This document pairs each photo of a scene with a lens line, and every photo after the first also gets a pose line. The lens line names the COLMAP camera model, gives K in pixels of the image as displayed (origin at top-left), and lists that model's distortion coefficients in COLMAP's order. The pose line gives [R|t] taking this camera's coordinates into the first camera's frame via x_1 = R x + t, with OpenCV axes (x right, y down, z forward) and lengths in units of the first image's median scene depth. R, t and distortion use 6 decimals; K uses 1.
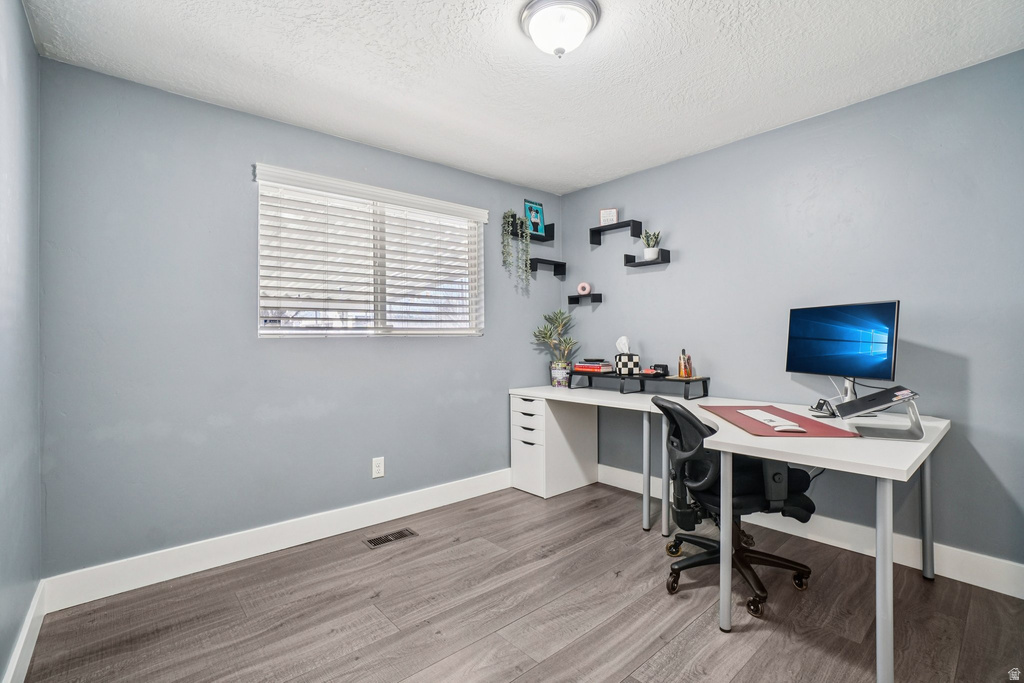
lens RADIAL K [[456.8, 0, 503.6], [0, 456.8, 341.6], [0, 0, 1]] dist [-0.051263, 0.014798]
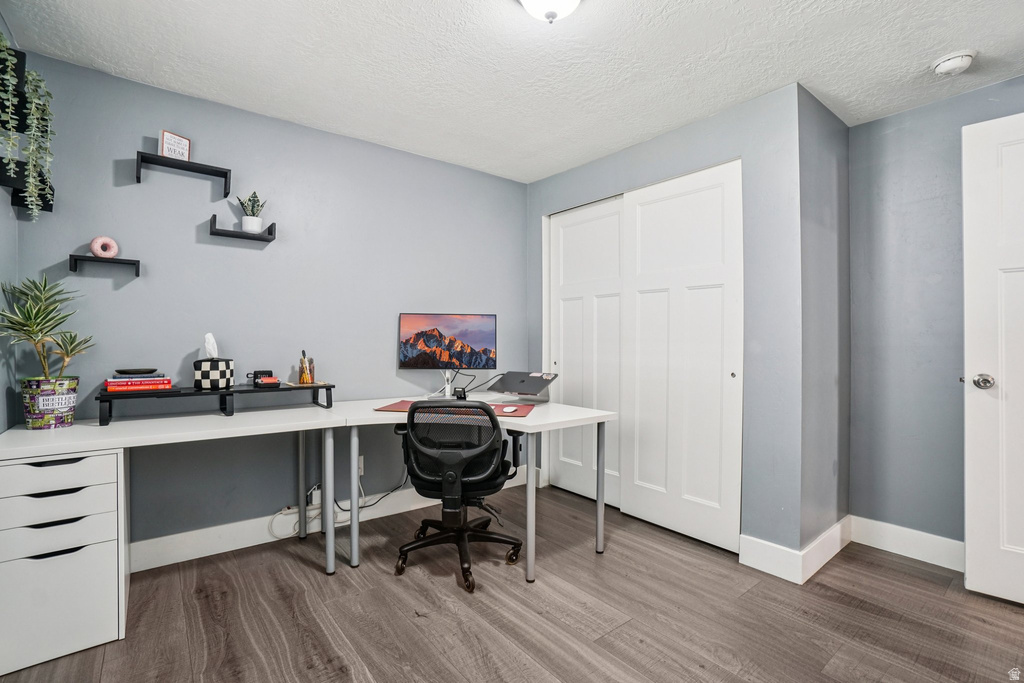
lens RADIAL K [[456.8, 0, 503.6], [0, 456.8, 341.6], [0, 0, 1]] dist [-0.051263, 0.014798]
pose [[0.060751, 0.008330, 0.998118, -0.422589], [-0.004696, 0.999956, -0.008059, 0.004635], [-0.998142, -0.004198, 0.060787, 0.574286]]
